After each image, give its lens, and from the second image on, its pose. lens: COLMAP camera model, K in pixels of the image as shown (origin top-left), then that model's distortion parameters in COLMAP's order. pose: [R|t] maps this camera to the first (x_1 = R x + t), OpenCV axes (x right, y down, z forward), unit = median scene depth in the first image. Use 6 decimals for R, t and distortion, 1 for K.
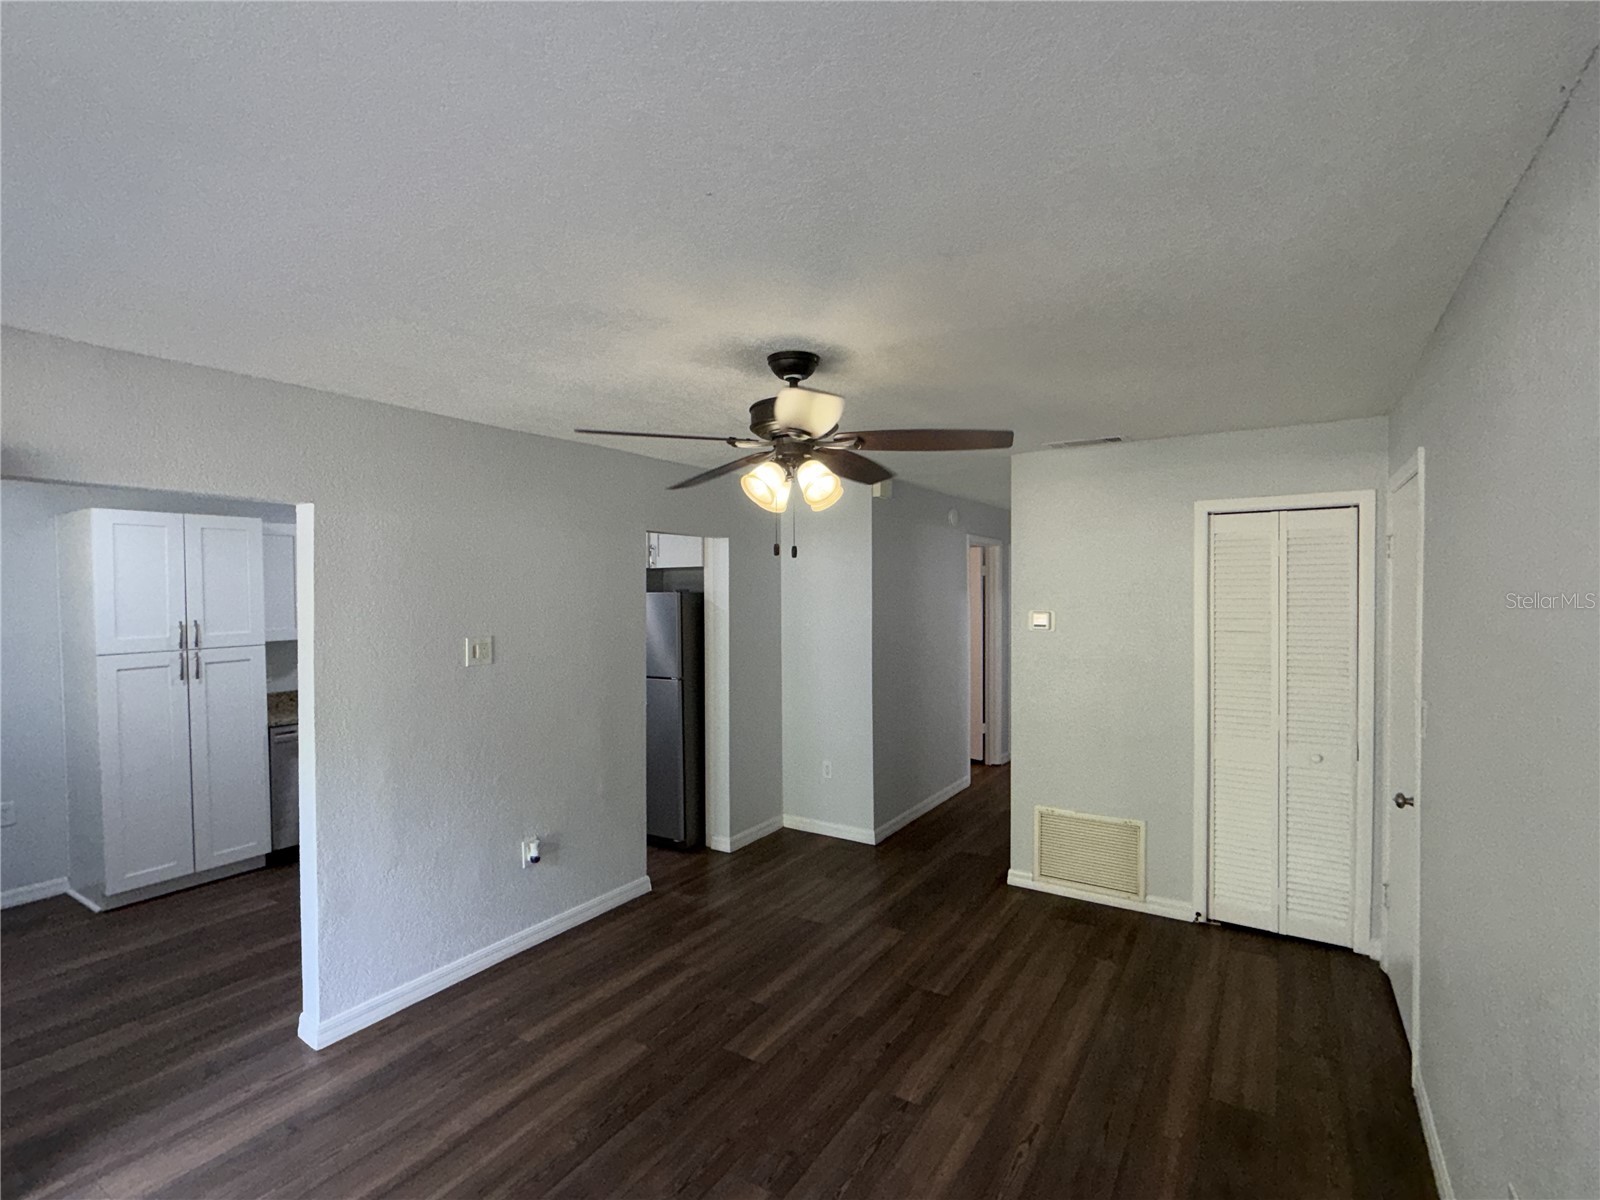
lens RADIAL K [[752.2, 0, 797.9], [0, 752.2, 601.9], [0, 0, 1]] dist [0.000047, 0.000368]
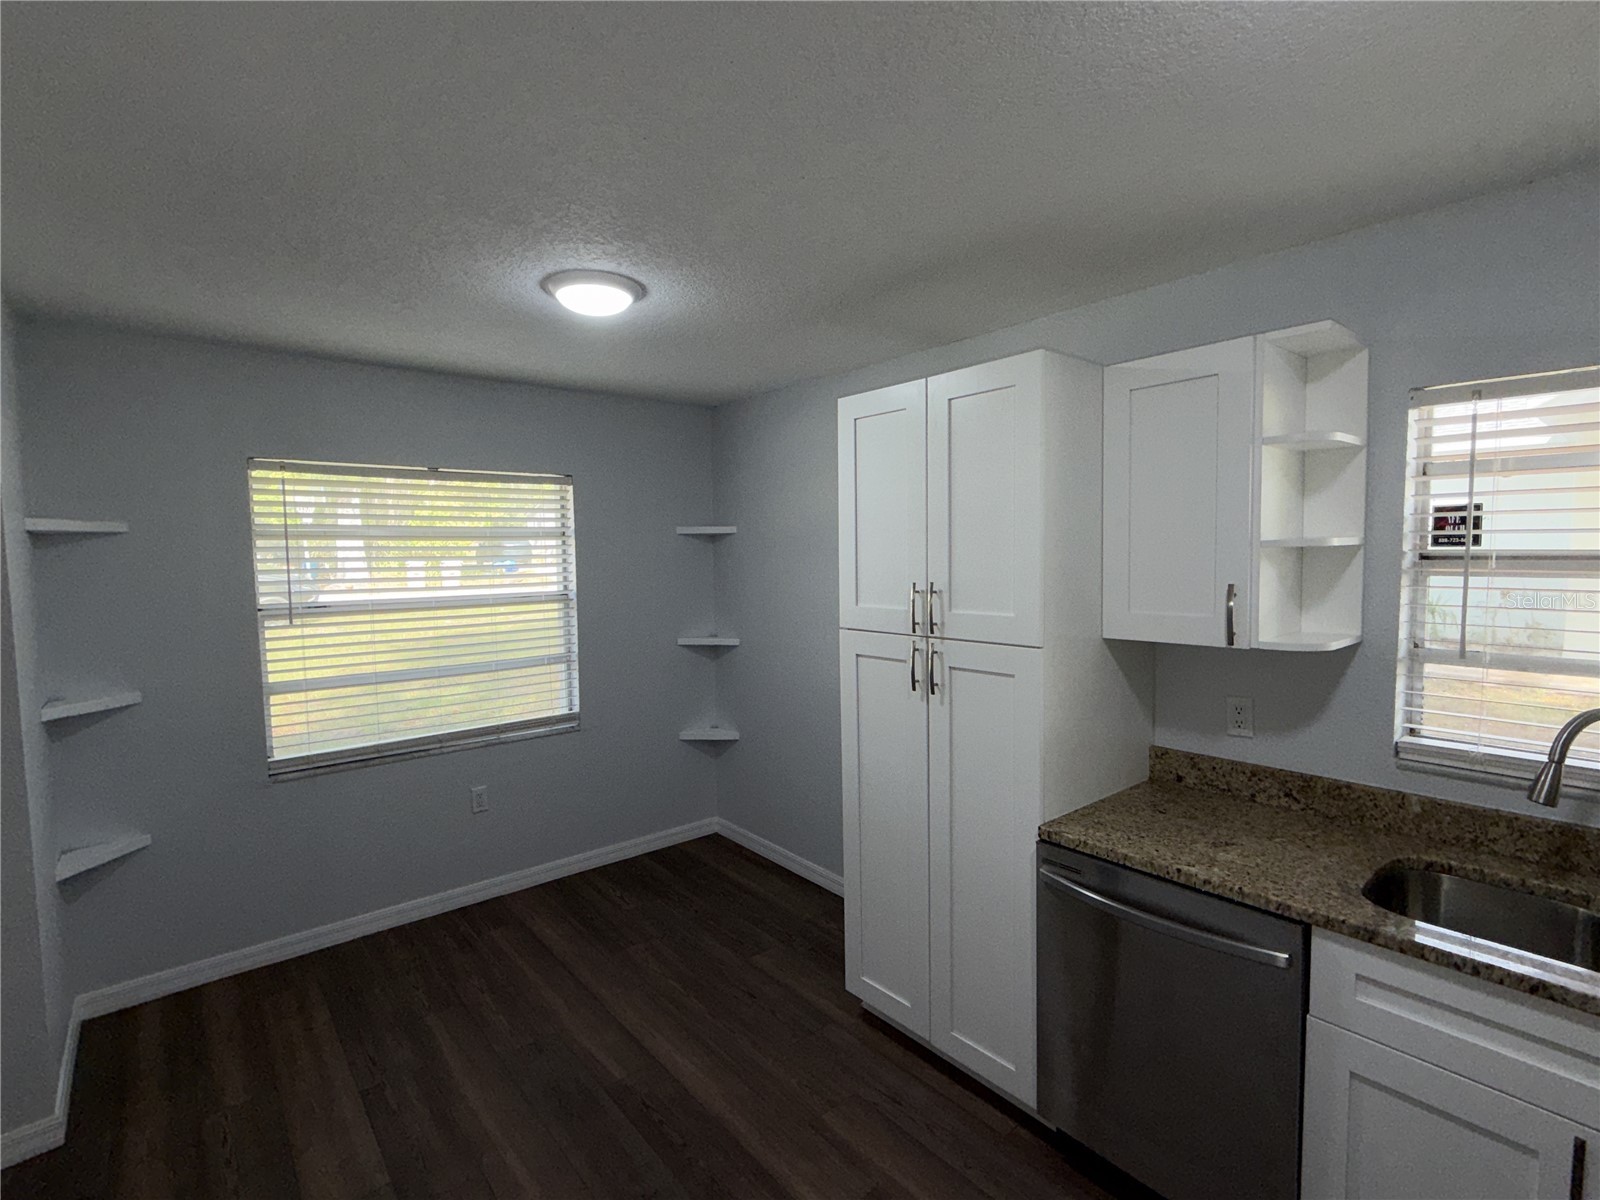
lens RADIAL K [[752.2, 0, 797.9], [0, 752.2, 601.9], [0, 0, 1]] dist [0.000047, 0.000368]
pose [[-0.289841, 0.084303, -0.953355, -0.278172], [-0.003887, 0.996001, 0.089256, -0.008289], [0.957067, 0.029576, -0.288354, 1.063442]]
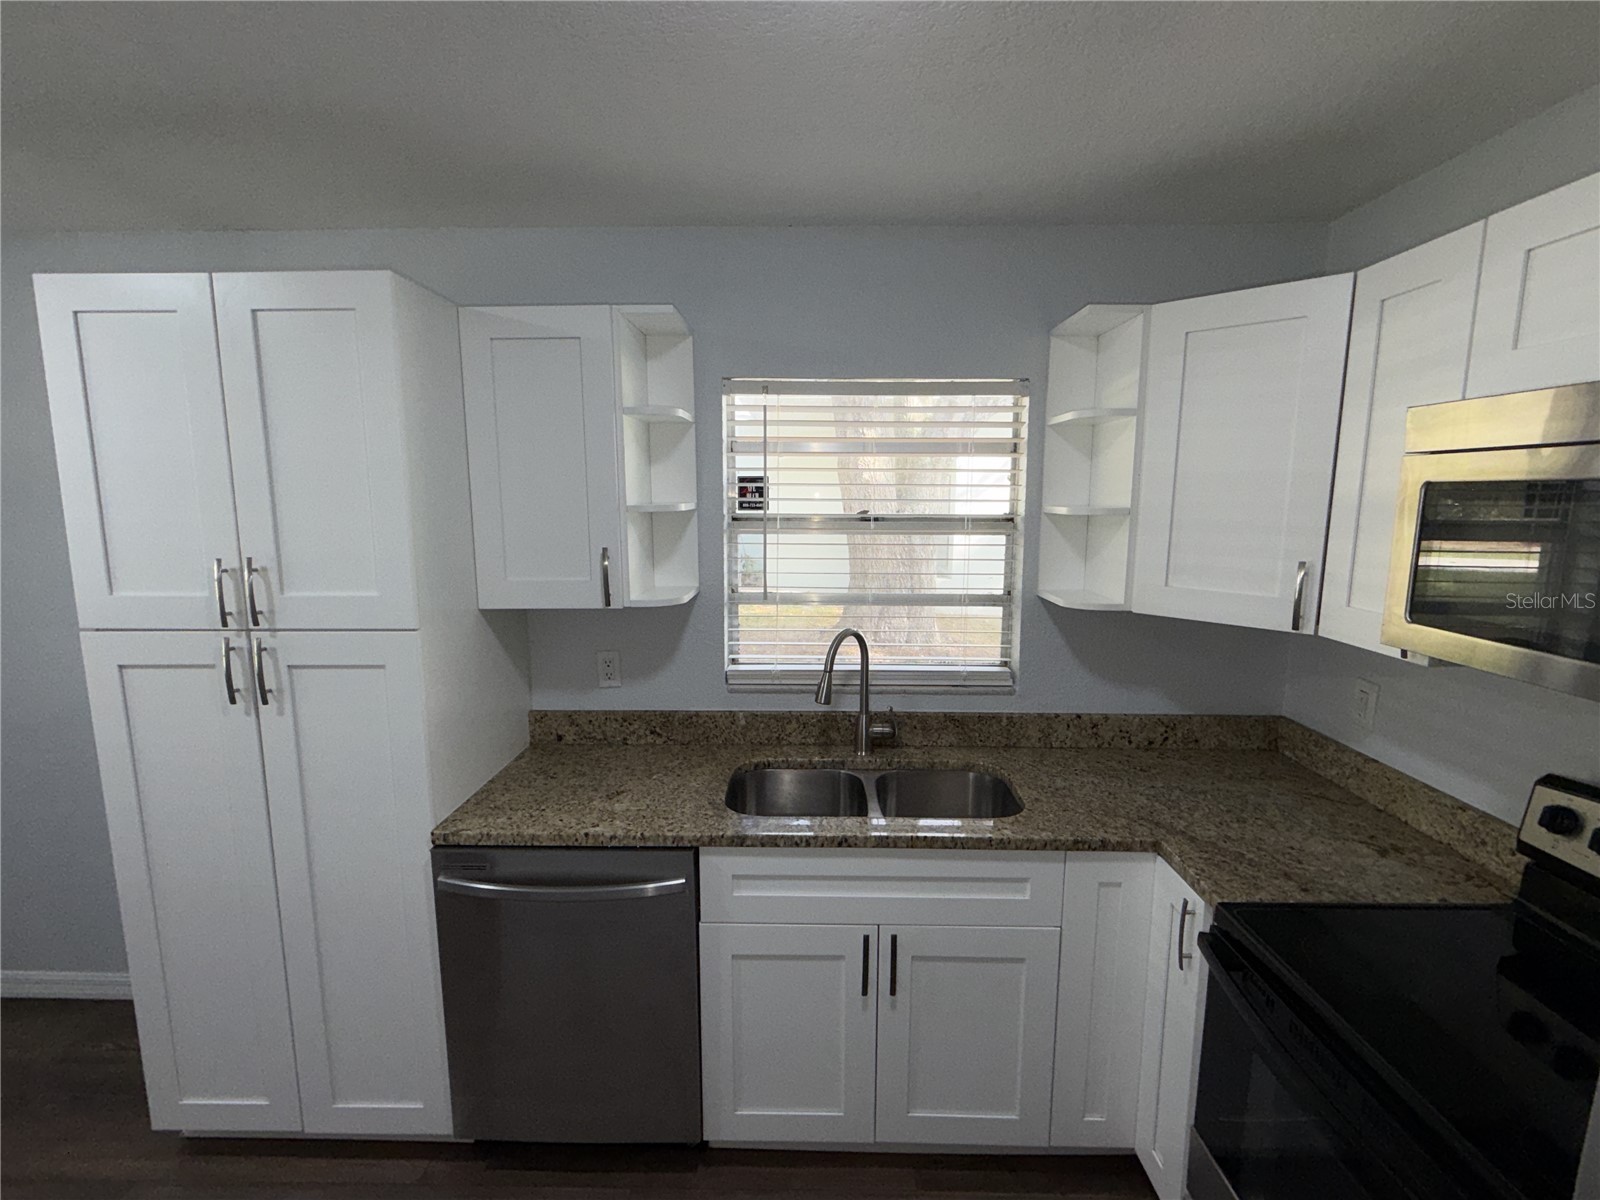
lens RADIAL K [[752.2, 0, 797.9], [0, 752.2, 601.9], [0, 0, 1]] dist [0.000047, 0.000368]
pose [[0.529579, 0.130658, -0.838138, -0.323487], [-0.024617, 0.990017, 0.138780, -0.013760], [0.847903, -0.052863, 0.527509, 1.035972]]
